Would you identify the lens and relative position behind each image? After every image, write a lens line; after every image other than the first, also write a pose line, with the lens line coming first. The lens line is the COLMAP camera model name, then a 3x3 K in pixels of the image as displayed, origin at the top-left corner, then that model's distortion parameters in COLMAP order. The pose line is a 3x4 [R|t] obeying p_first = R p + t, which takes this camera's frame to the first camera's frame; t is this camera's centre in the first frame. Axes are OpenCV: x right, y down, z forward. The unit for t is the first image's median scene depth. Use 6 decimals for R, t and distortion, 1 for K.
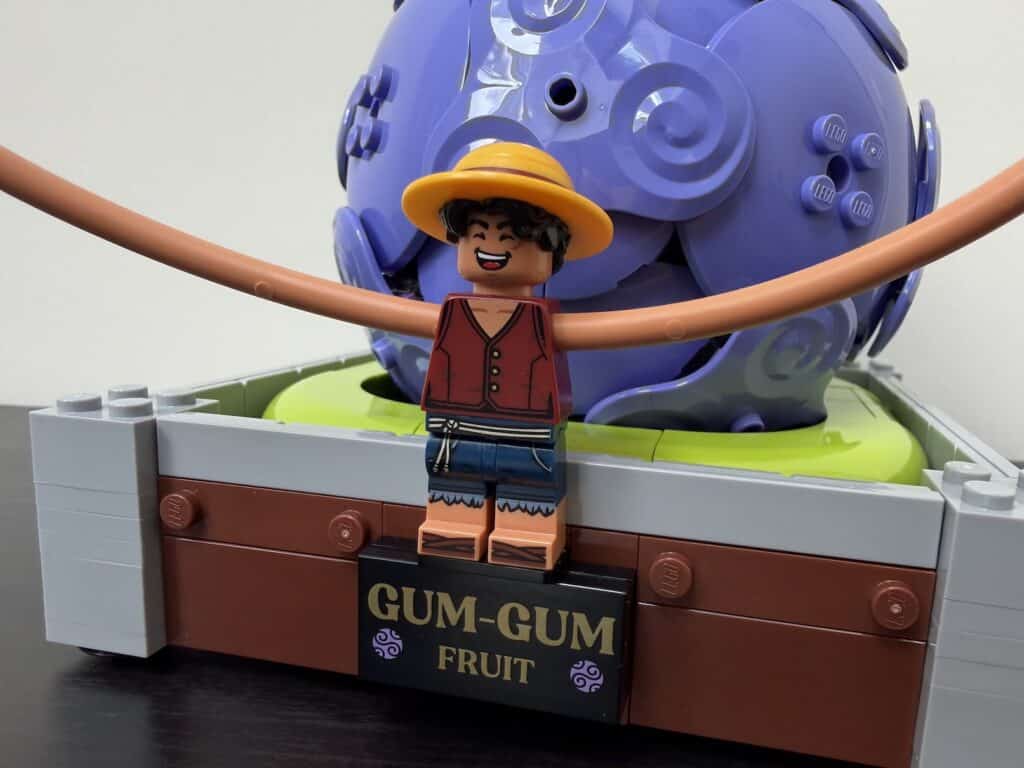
lens RADIAL K [[737.9, 0, 585.9], [0, 737.9, 390.0], [0, 0, 1]] dist [0.002463, 0.002786]
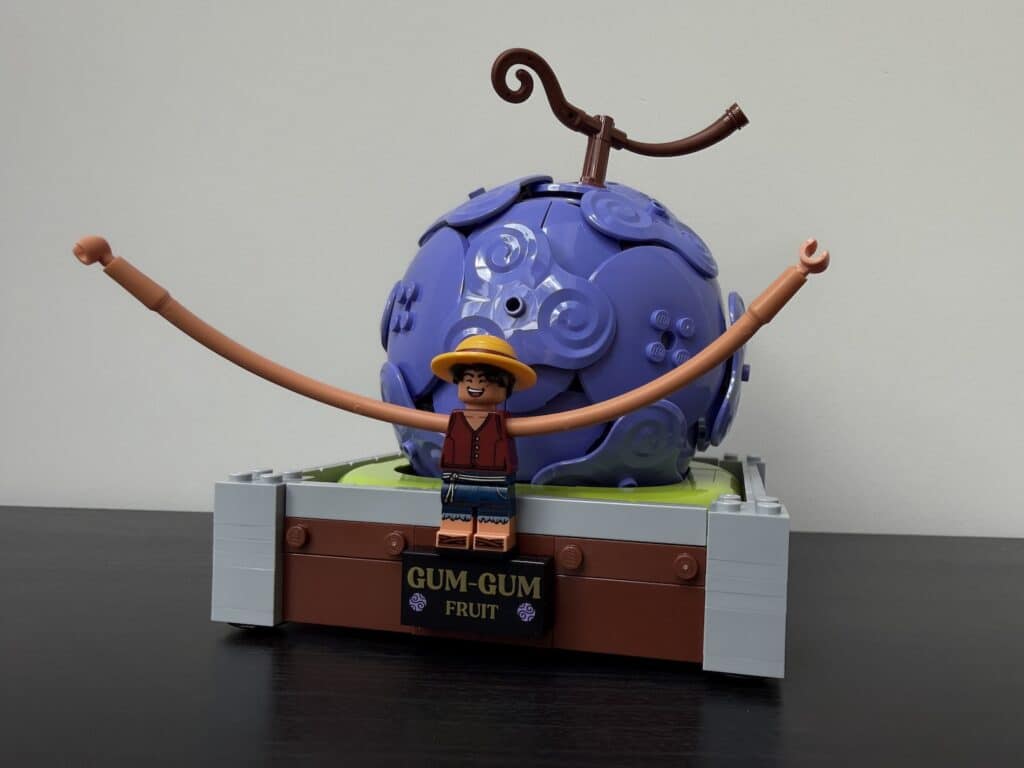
lens RADIAL K [[768.7, 0, 580.8], [0, 768.7, 386.2], [0, 0, 1]] dist [0.001768, 0.000231]
pose [[0.999770, -0.021059, 0.003978, 0.137857], [0.021428, 0.985462, -0.168540, 0.151806], [-0.000371, 0.168587, 0.985687, -0.970921]]
